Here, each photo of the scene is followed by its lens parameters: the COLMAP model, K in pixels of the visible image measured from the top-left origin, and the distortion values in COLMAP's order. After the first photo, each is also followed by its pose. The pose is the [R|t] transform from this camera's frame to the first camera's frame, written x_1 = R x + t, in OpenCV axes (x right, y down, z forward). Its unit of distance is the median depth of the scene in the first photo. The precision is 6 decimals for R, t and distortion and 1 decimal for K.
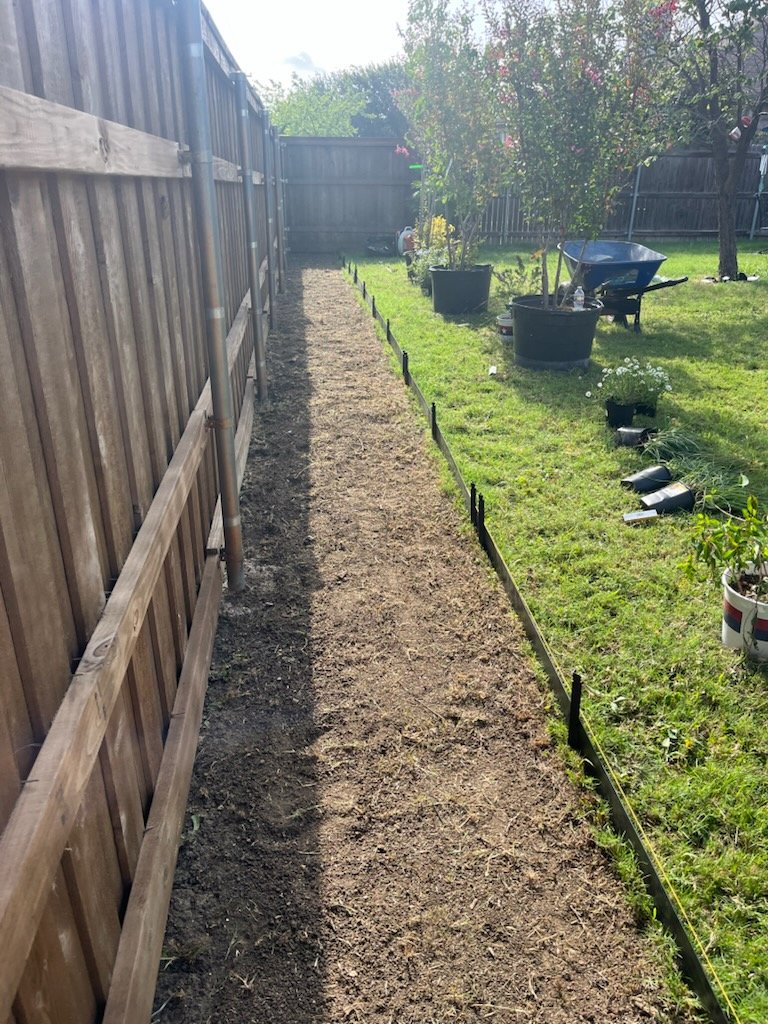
lens RADIAL K [[763.6, 0, 388.9], [0, 763.6, 514.3], [0, 0, 1]] dist [0.012646, -0.003394]
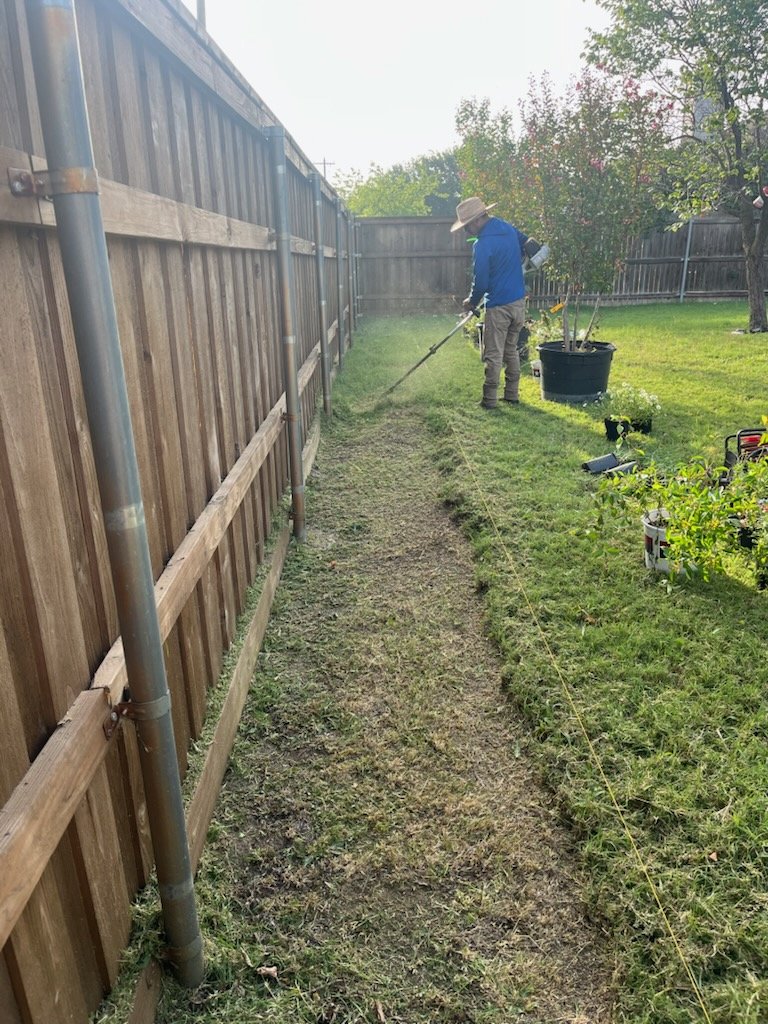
lens RADIAL K [[763.6, 0, 384.4], [0, 763.6, 514.0], [0, 0, 1]] dist [0.012646, -0.003394]
pose [[0.994713, 0.006550, -0.102483, 0.062666], [-0.015246, 0.996324, -0.084301, 0.112916], [0.101554, 0.085417, 0.991156, -0.238324]]
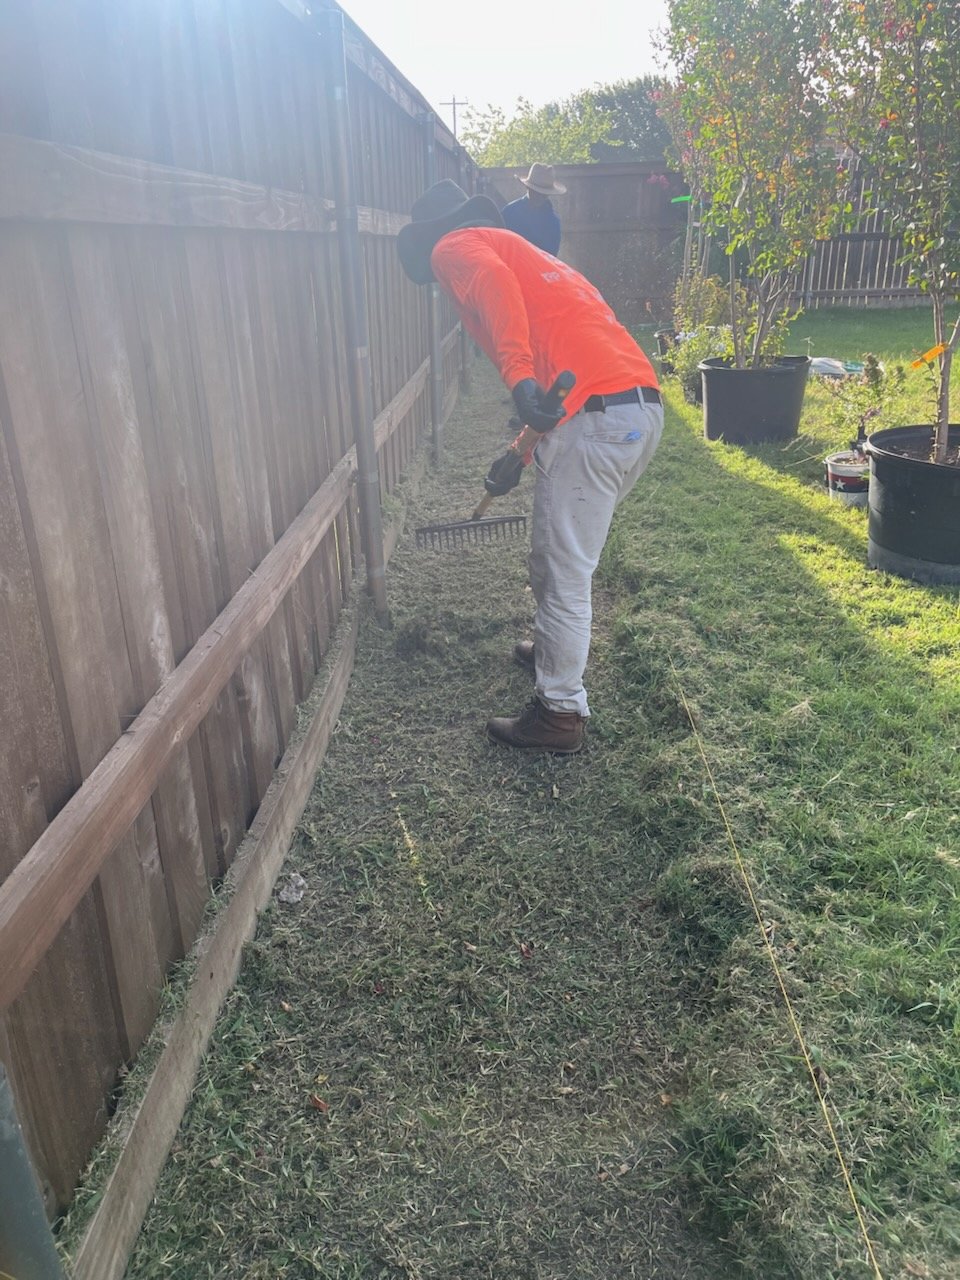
lens RADIAL K [[954.4, 0, 475.4], [0, 954.4, 628.2], [0, 0, 1]] dist [0.012646, -0.003394]
pose [[0.987090, 0.024642, -0.158260, 0.007021], [-0.027188, 0.999533, -0.013942, -0.190158], [0.157842, 0.018065, 0.987299, 0.452113]]
